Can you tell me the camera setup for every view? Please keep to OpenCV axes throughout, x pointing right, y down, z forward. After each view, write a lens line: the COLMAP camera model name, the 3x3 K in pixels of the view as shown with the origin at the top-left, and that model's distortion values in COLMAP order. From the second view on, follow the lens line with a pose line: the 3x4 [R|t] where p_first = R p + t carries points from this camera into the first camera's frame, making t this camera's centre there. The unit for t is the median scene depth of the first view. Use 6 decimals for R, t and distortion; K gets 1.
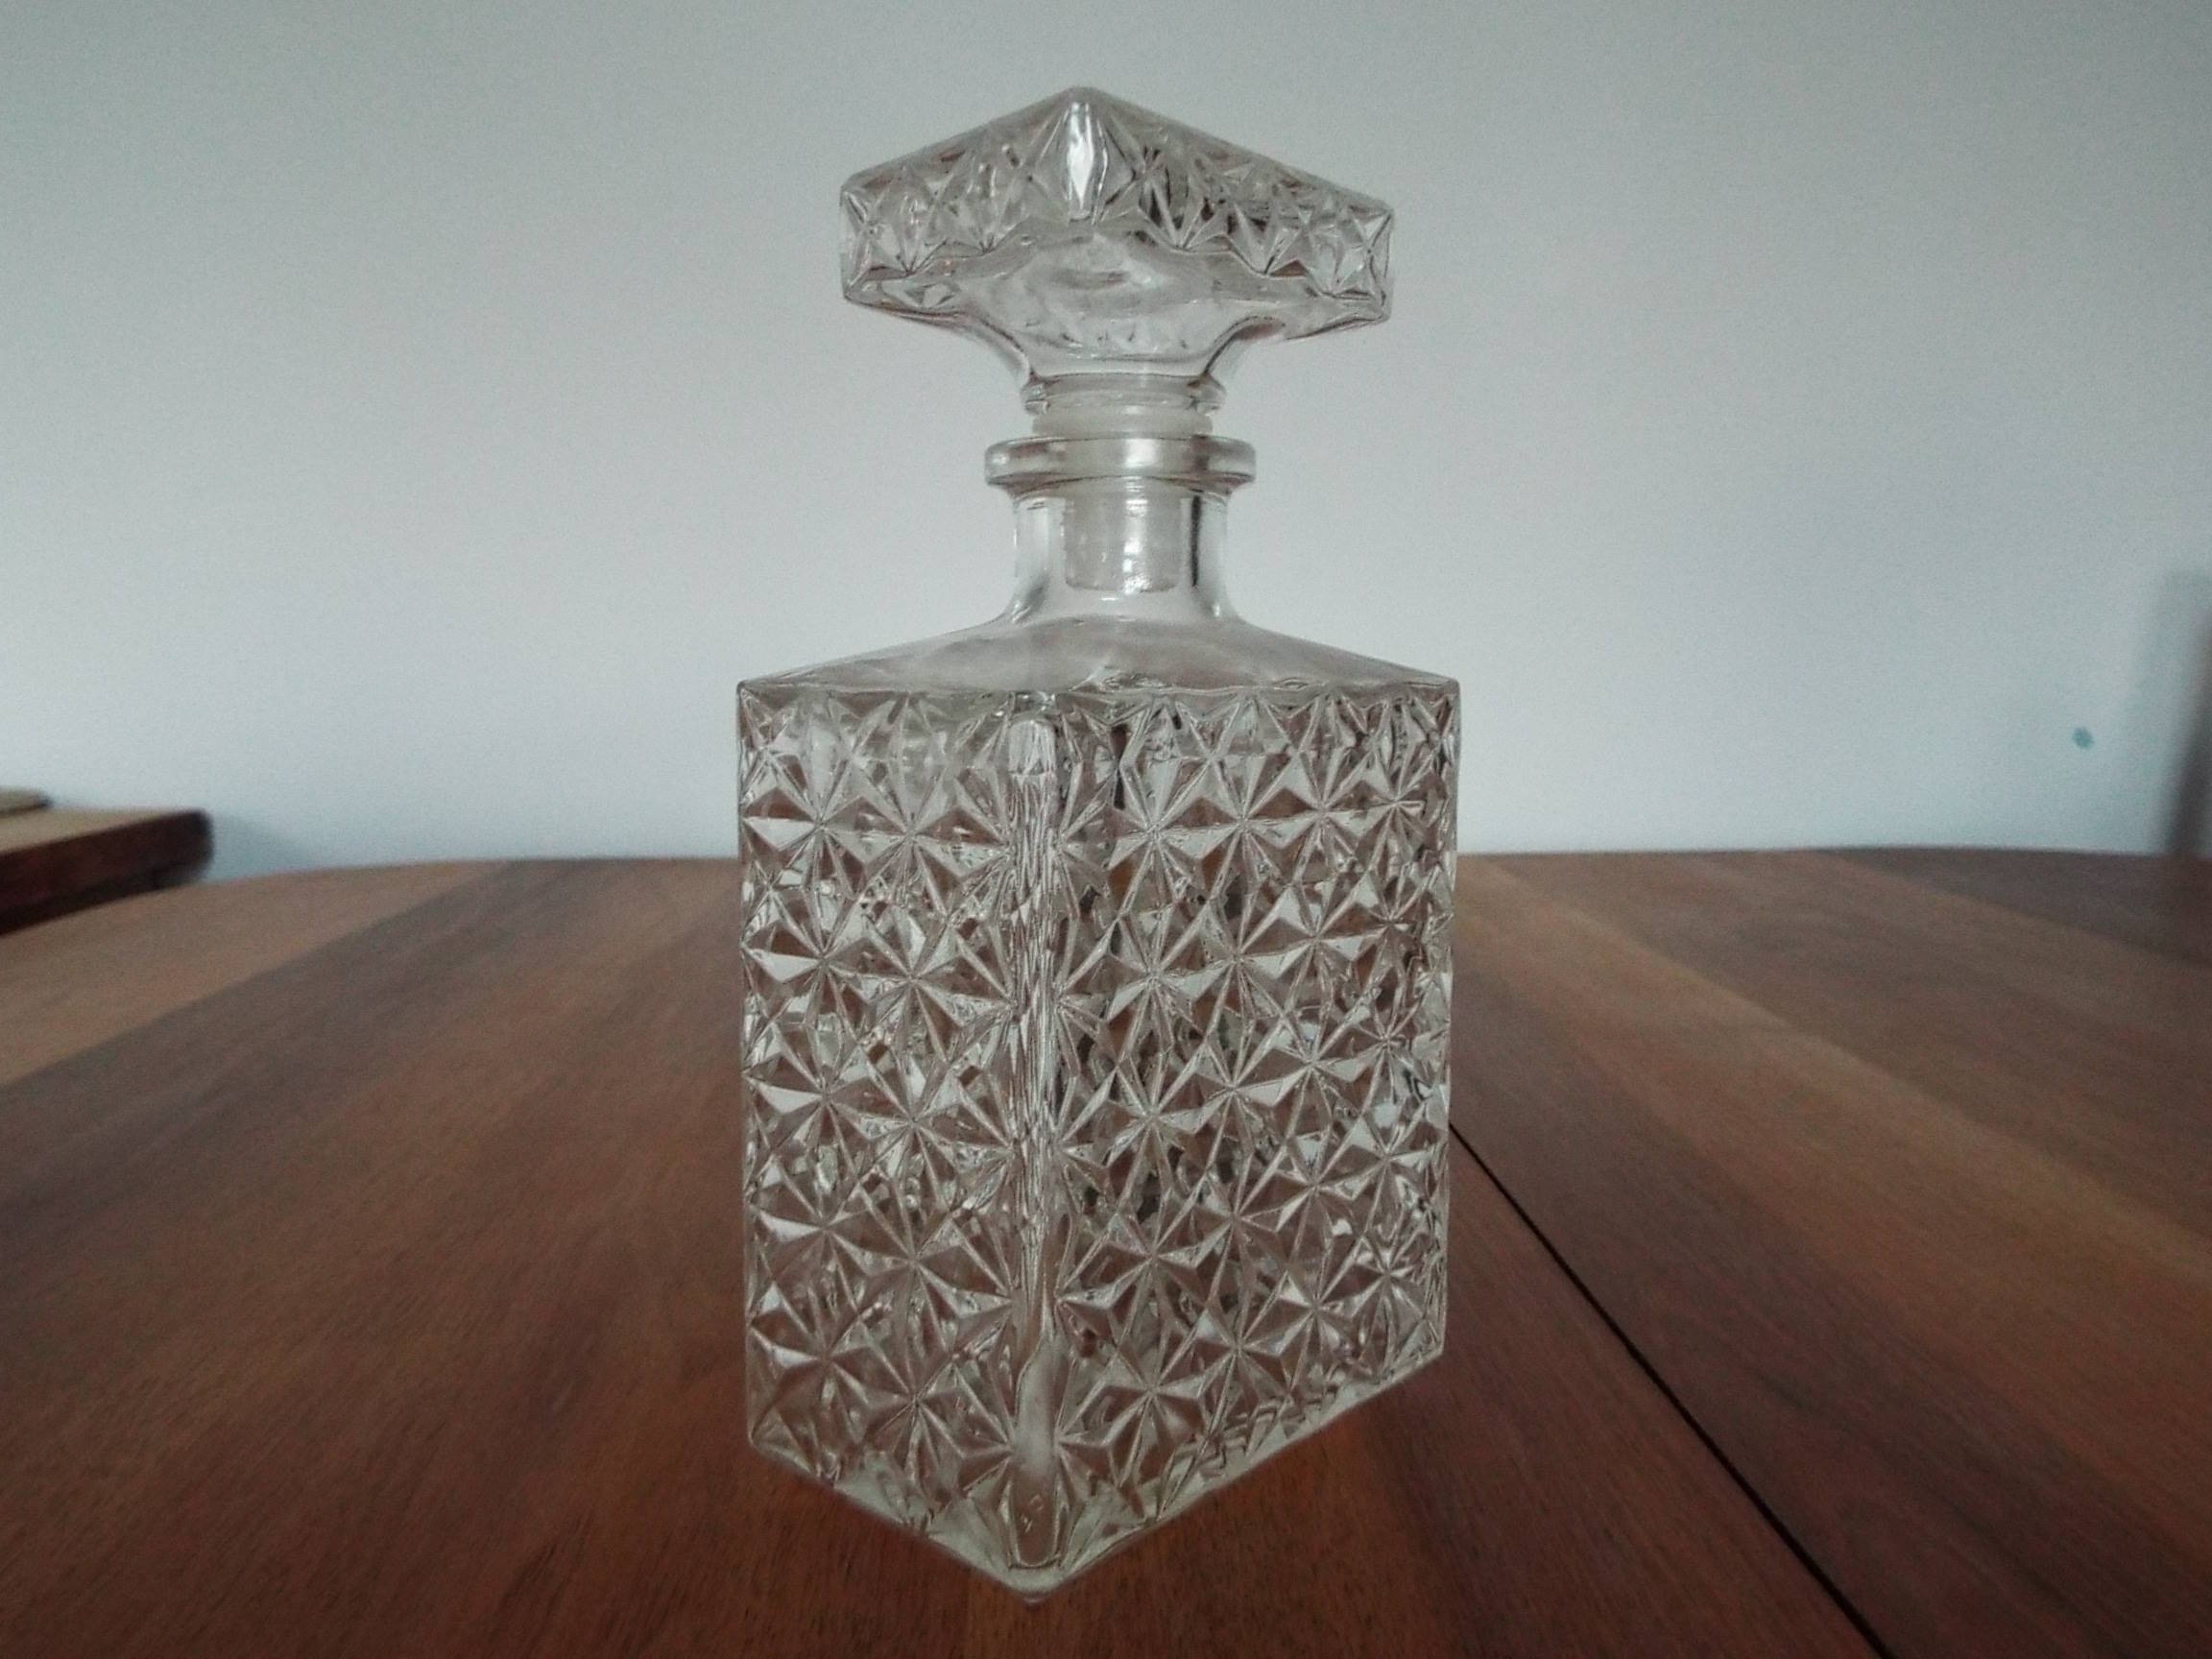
lens RADIAL K [[1564.5, 0, 1103.9], [0, 1564.5, 840.8], [0, 0, 1]] dist [-0.004029, 0.000795]
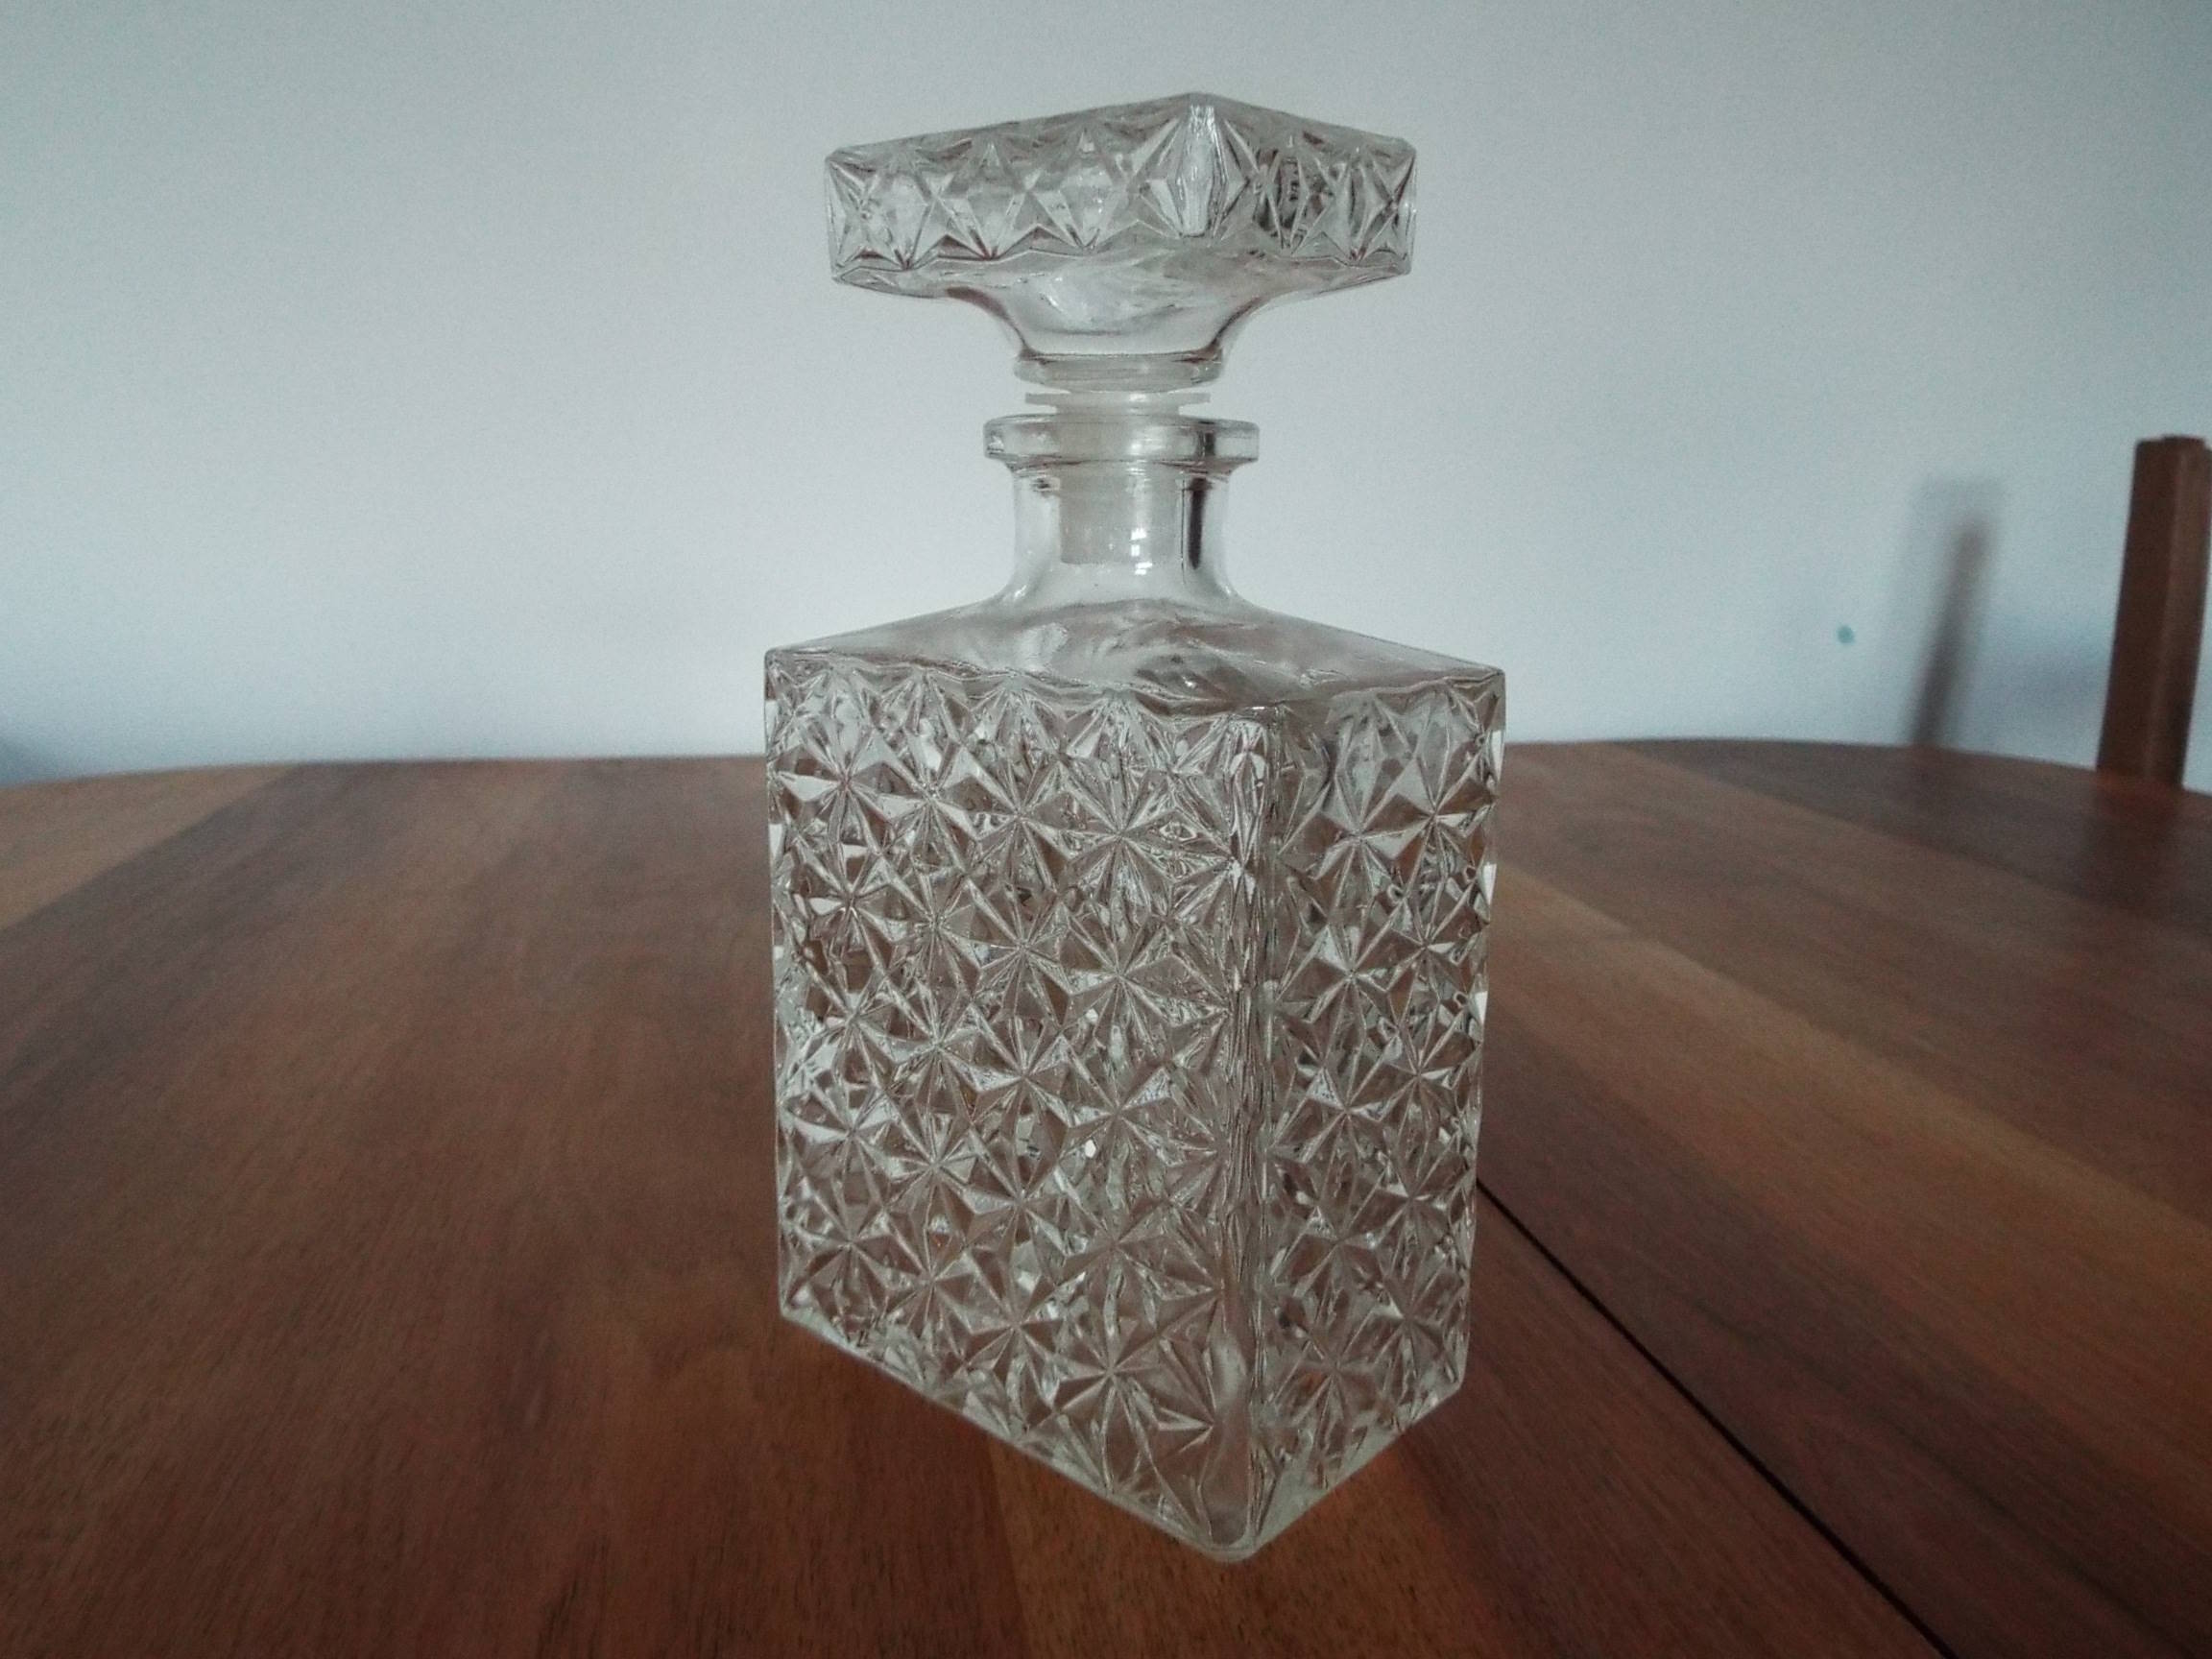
lens RADIAL K [[1548.9, 0, 1106.0], [0, 1548.9, 829.5], [0, 0, 1]] dist [-0.006188, -0.005240]
pose [[0.988818, -0.019543, 0.147842, -0.151010], [0.008054, 0.996927, 0.077916, -0.078592], [-0.148910, -0.075854, 0.985937, 0.044432]]
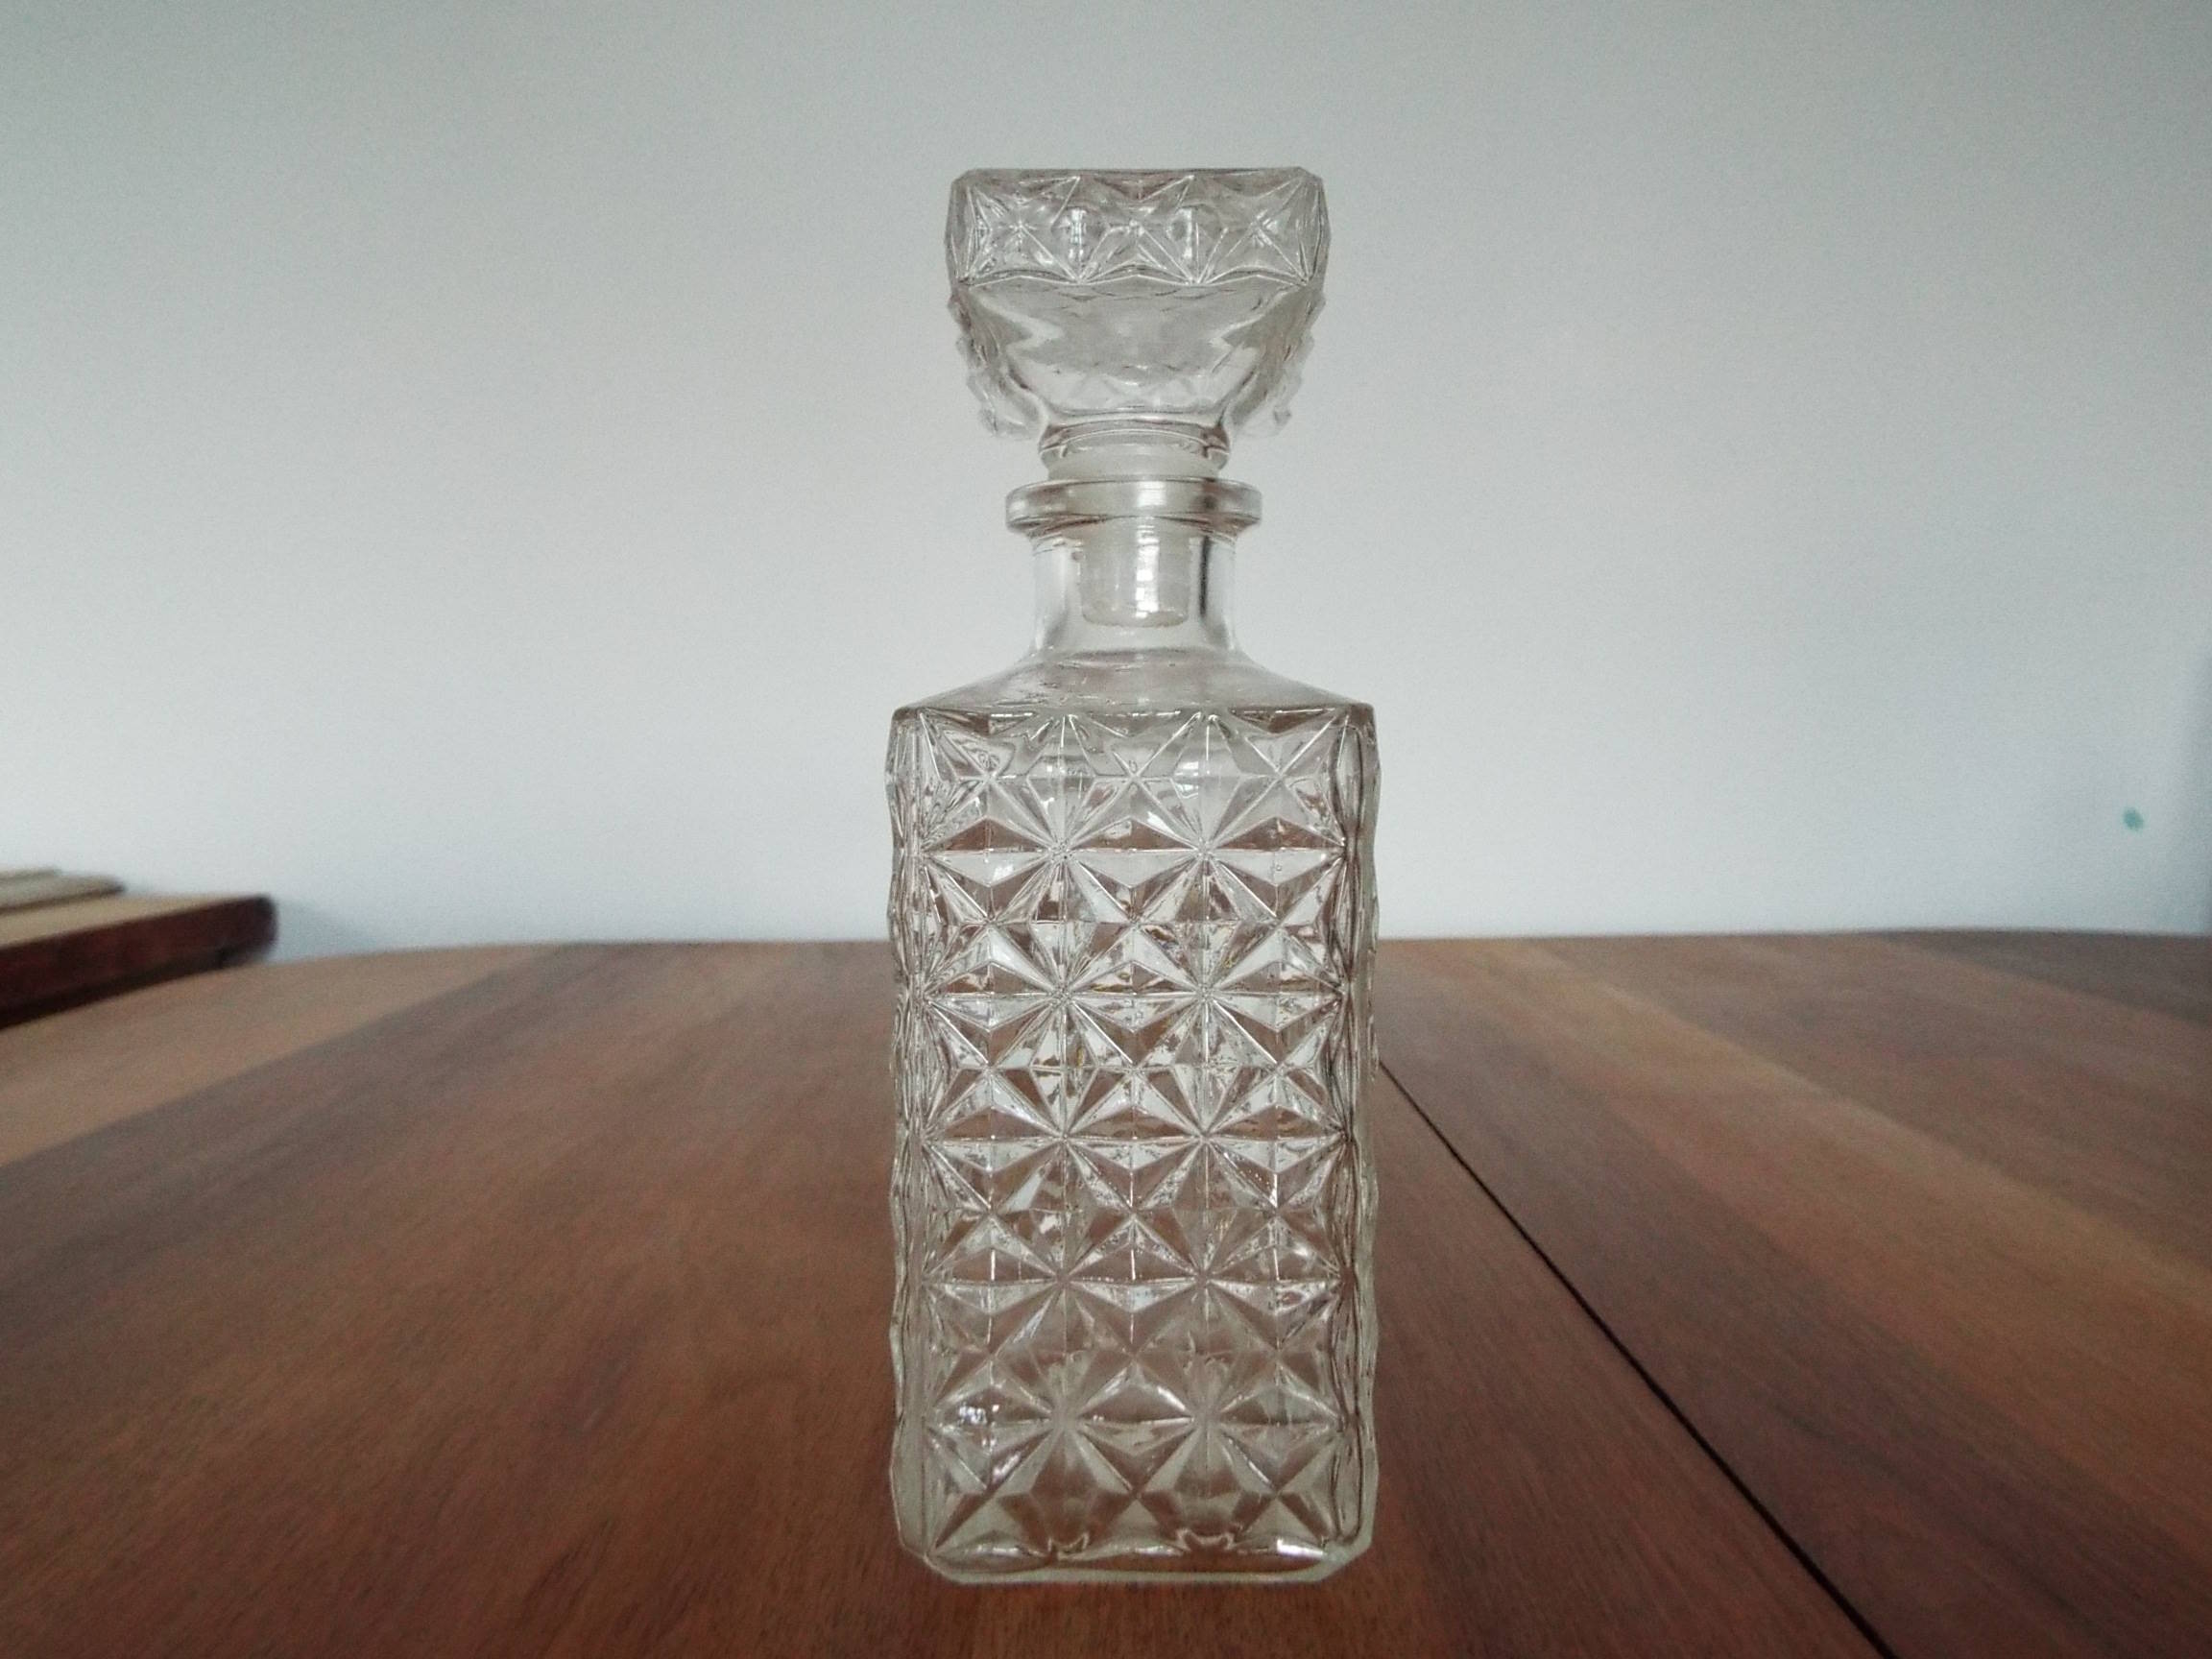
lens RADIAL K [[1564.5, 0, 1103.9], [0, 1564.5, 840.8], [0, 0, 1]] dist [-0.004029, 0.000795]
pose [[0.999469, -0.000806, -0.032567, 0.024097], [-0.001304, 0.997903, -0.064706, 0.051860], [0.032551, 0.064715, 0.997373, -0.038740]]
